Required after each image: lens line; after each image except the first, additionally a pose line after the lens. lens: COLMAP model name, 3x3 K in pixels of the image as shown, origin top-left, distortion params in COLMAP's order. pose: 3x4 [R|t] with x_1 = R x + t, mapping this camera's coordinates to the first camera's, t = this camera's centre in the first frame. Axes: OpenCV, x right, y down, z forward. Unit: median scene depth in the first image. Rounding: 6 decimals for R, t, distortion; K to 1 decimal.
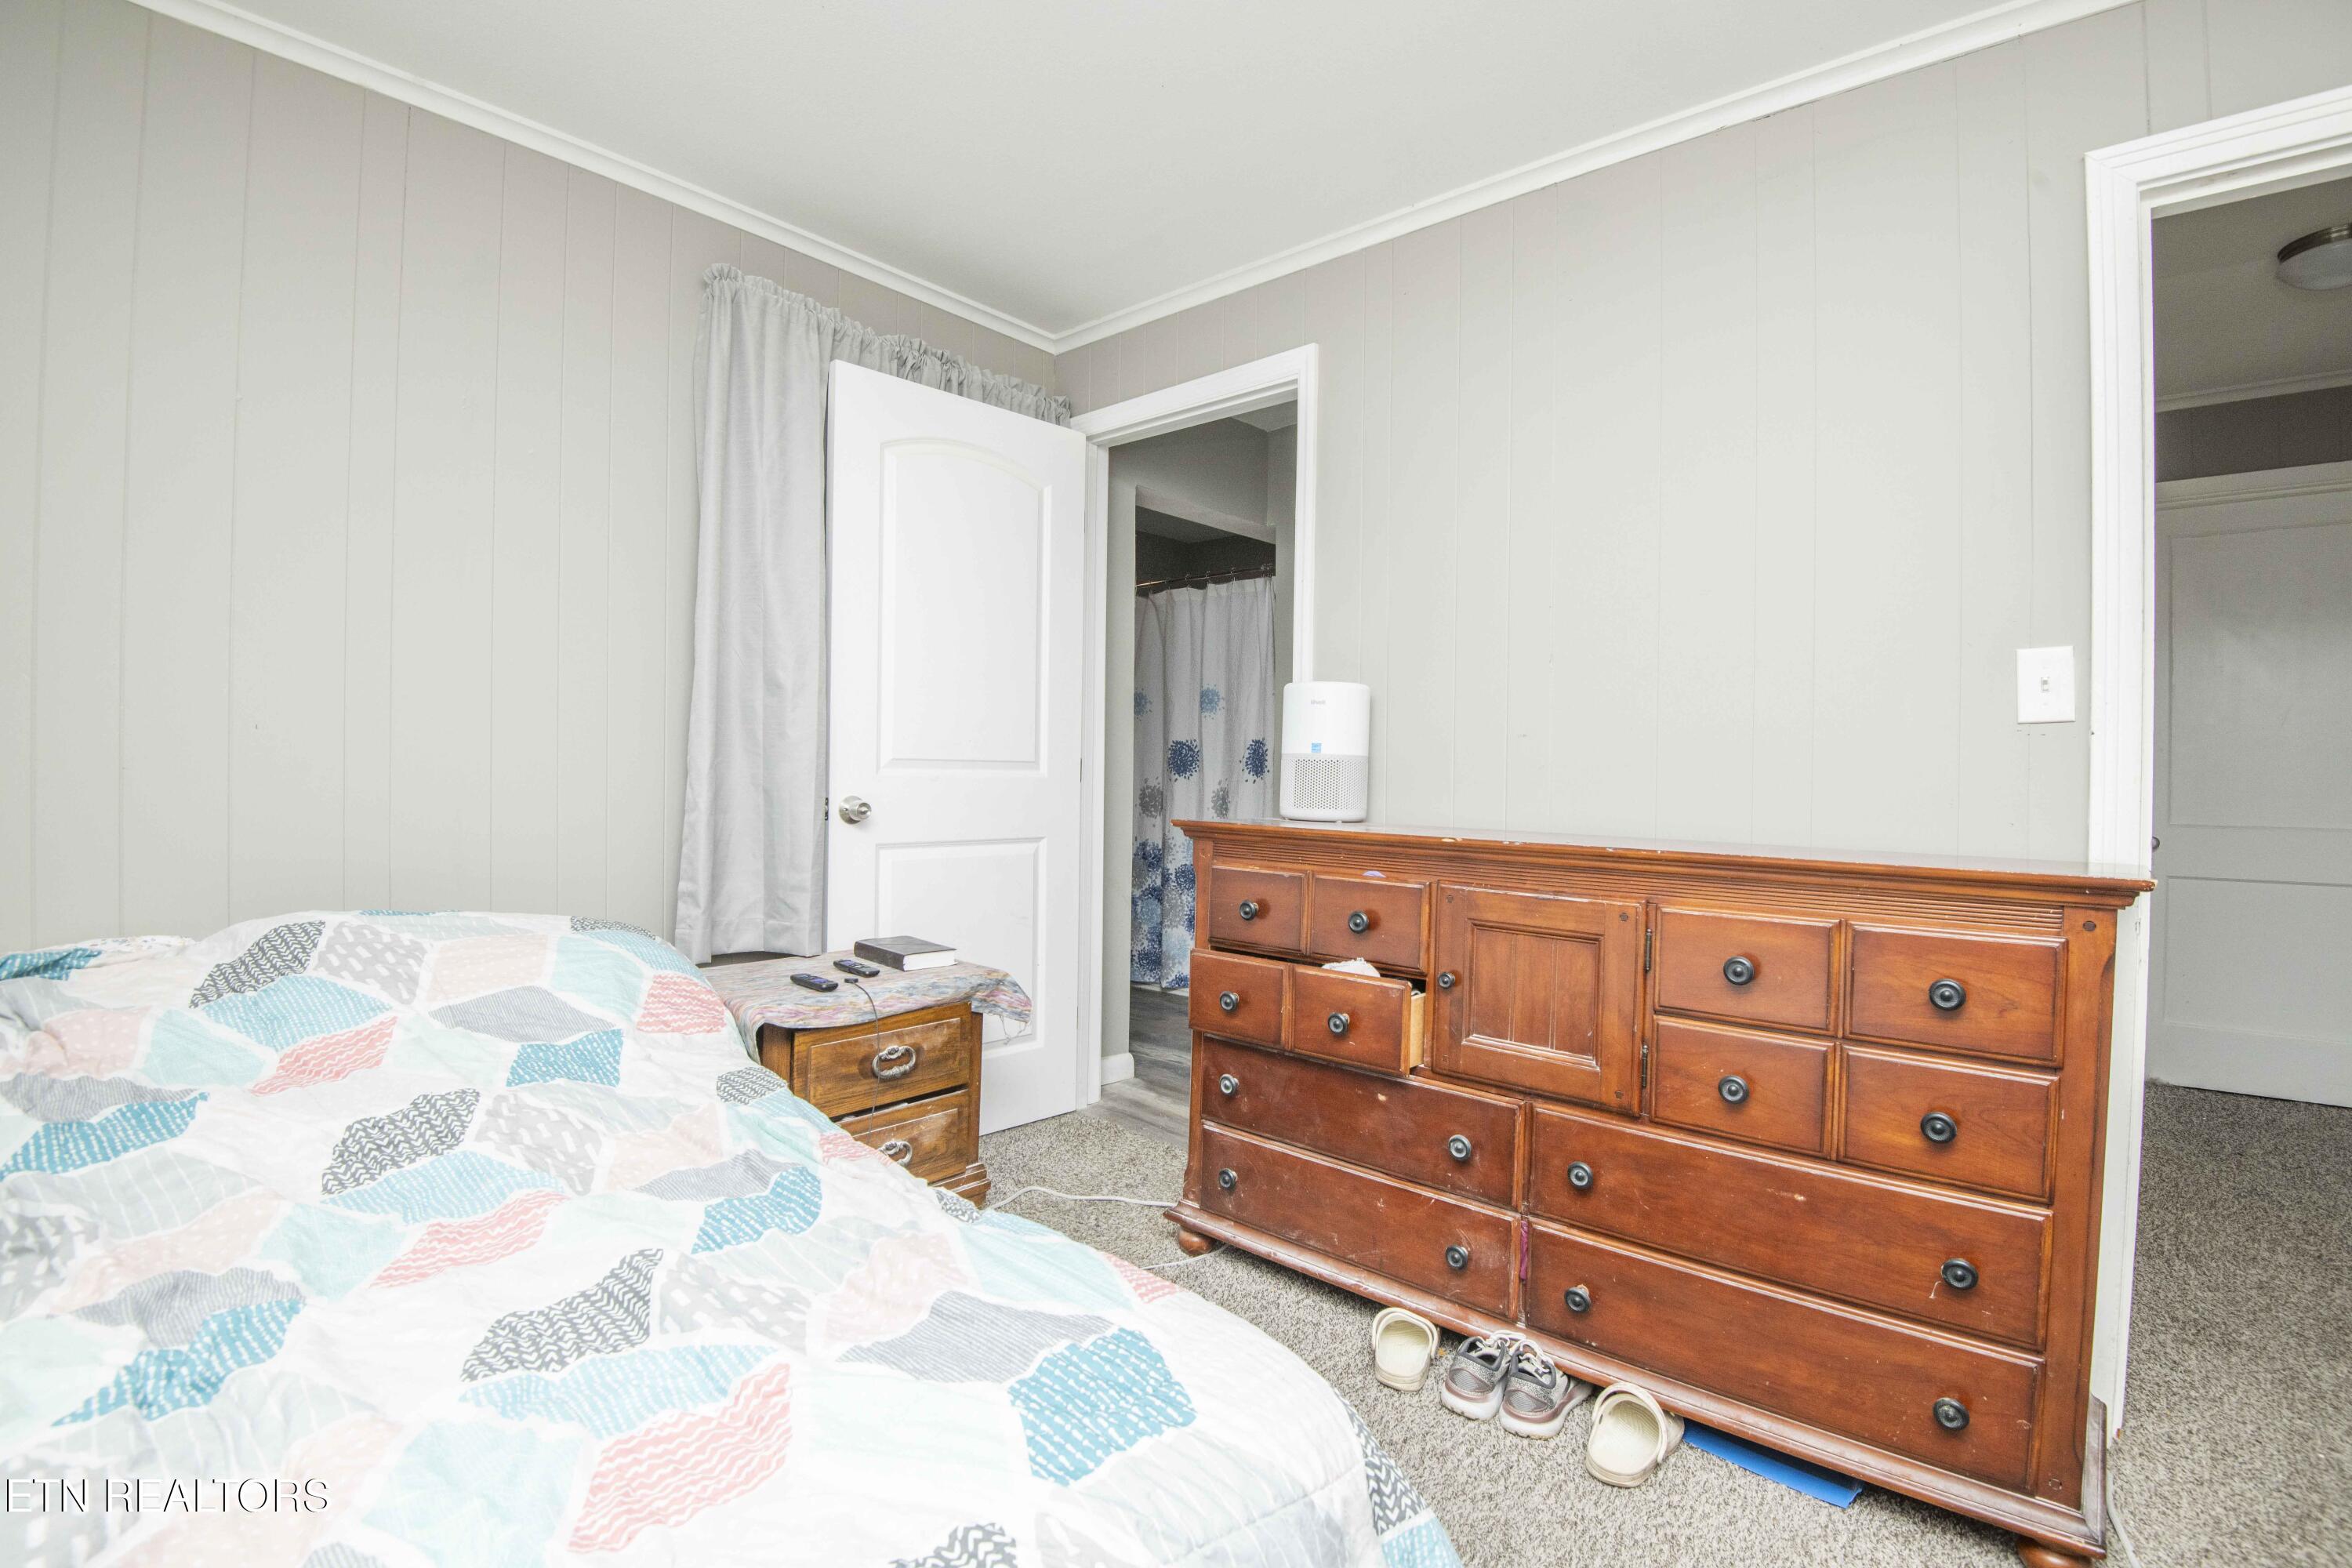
lens RADIAL K [[1087.9, 0, 1179.1], [0, 1087.9, 777.4], [0, 0, 1]] dist [-0.013049, -0.015885]
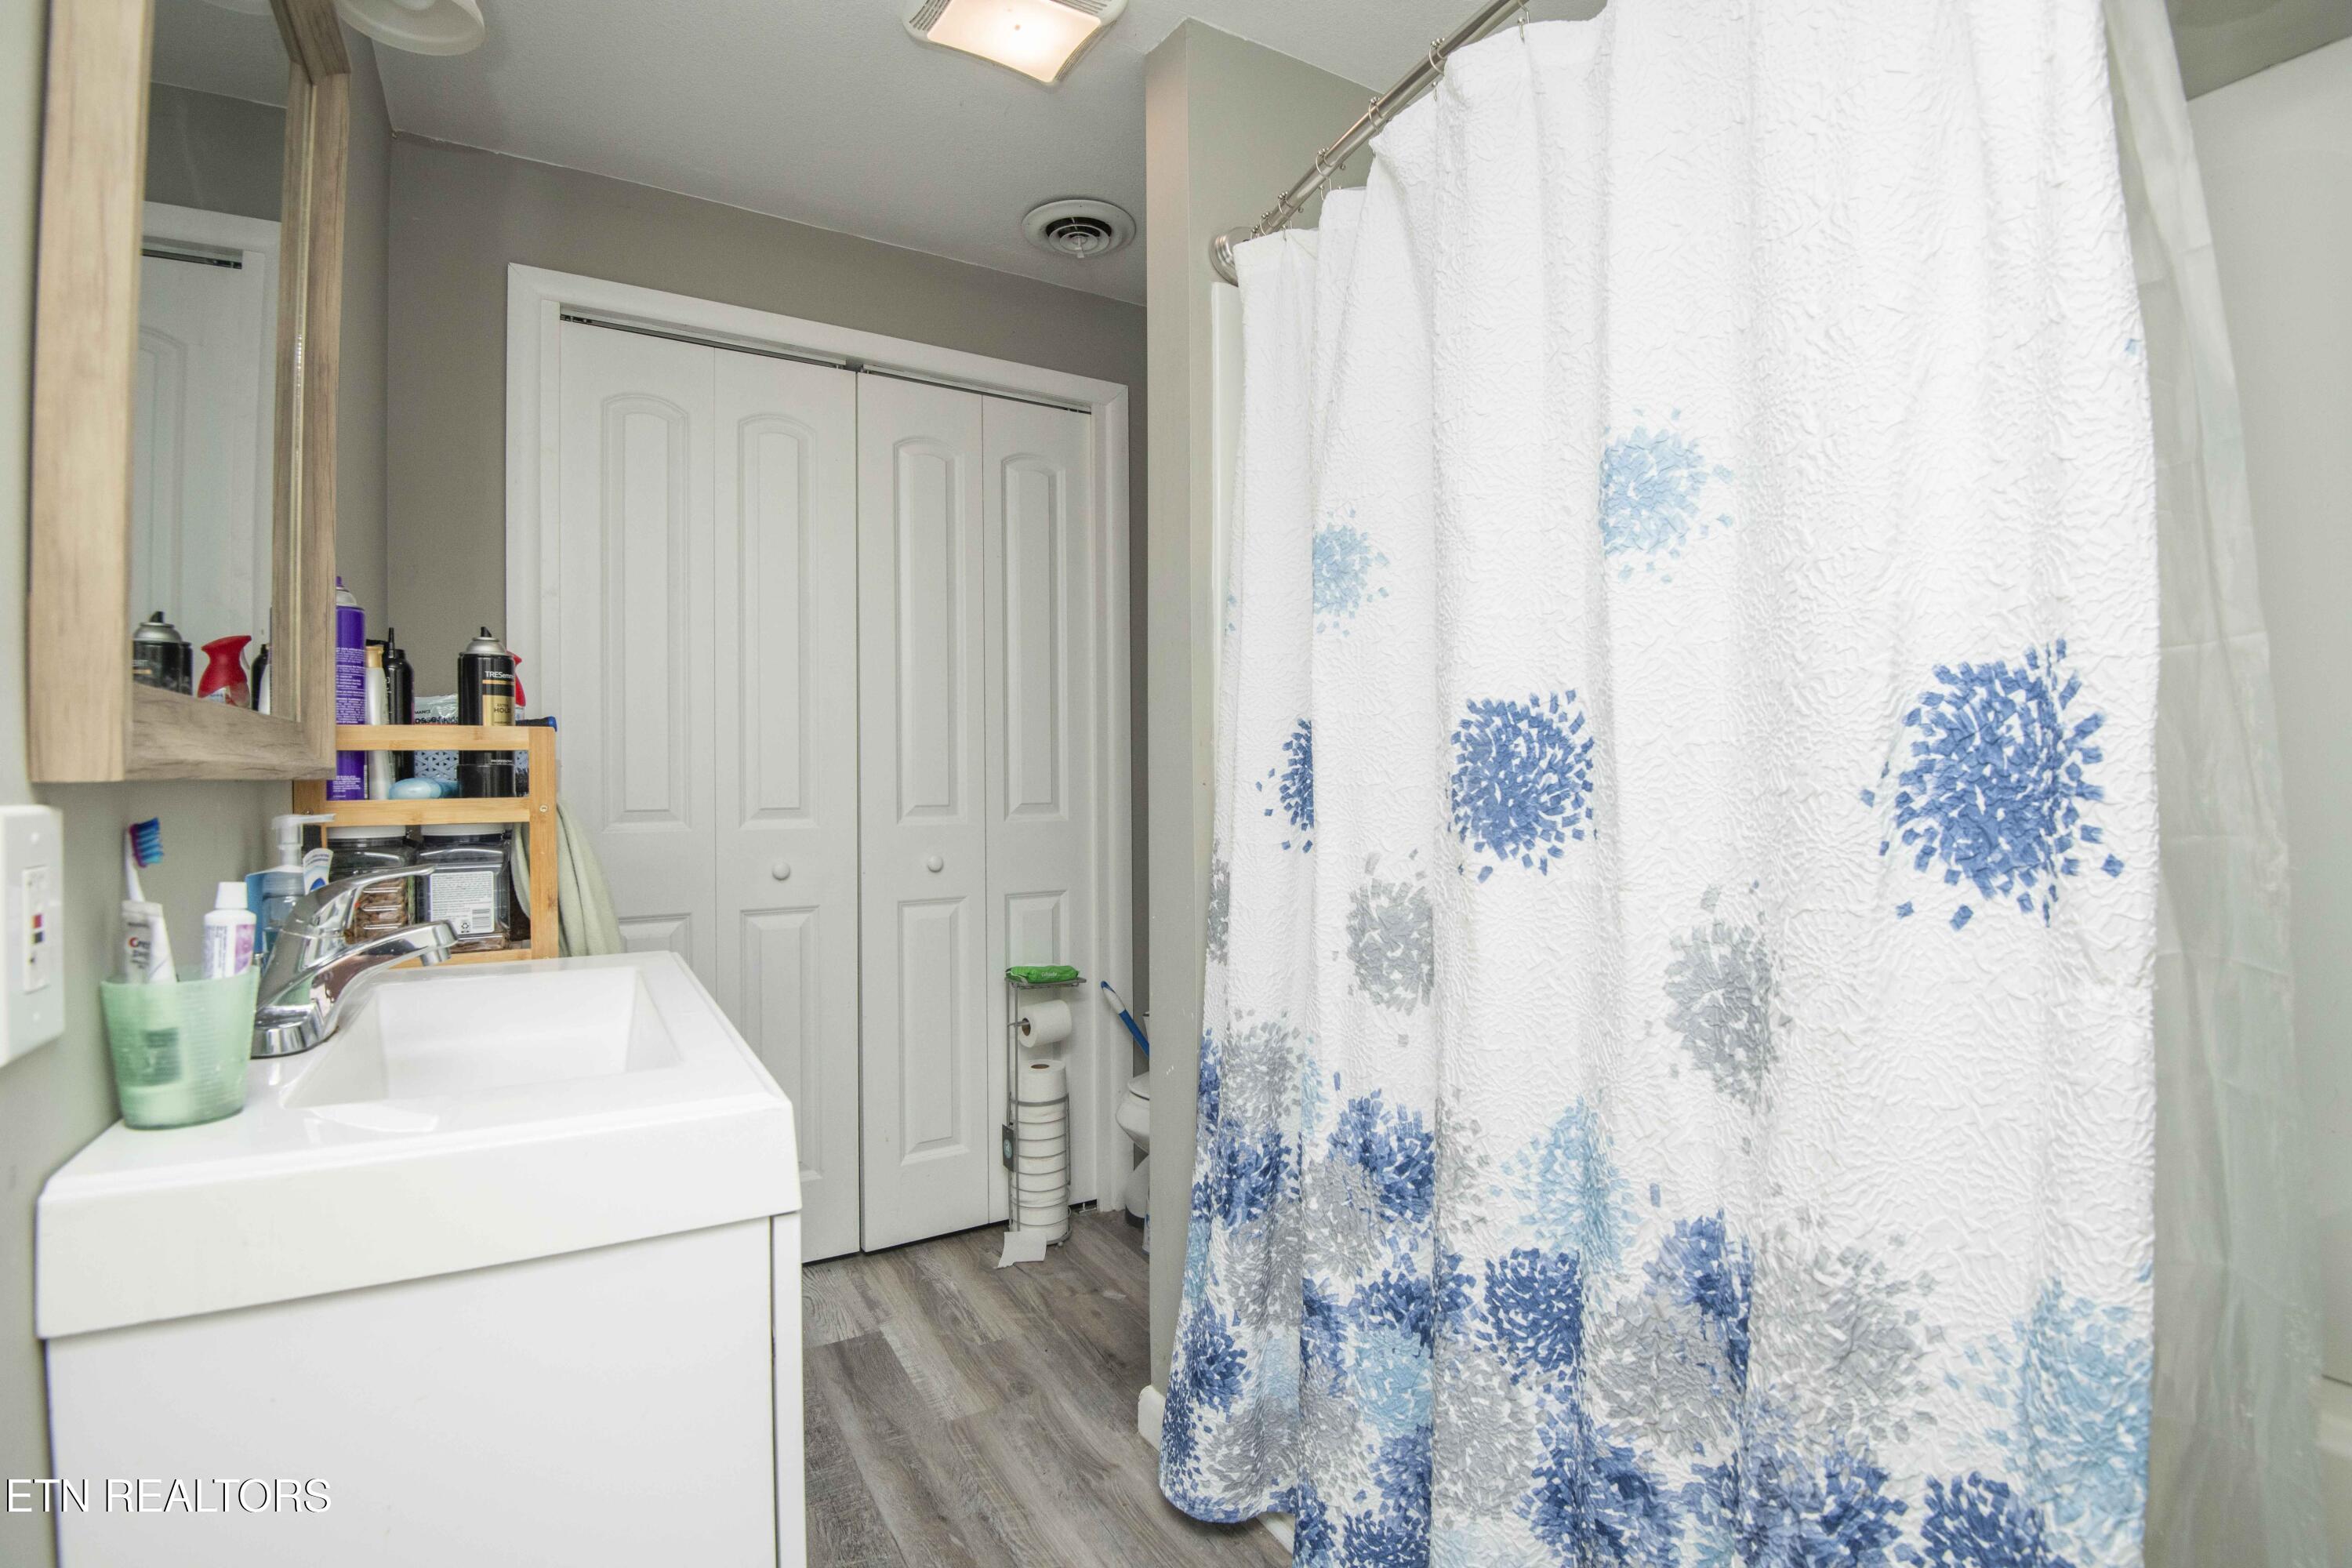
lens RADIAL K [[1087.9, 0, 1169.8], [0, 1087.9, 779.1], [0, 0, 1]] dist [-0.013049, -0.015885]
pose [[0.949227, -0.010763, -0.314408, 0.005990], [0.008483, 0.999927, -0.008619, -0.016210], [0.314477, 0.005515, 0.949249, 0.765963]]
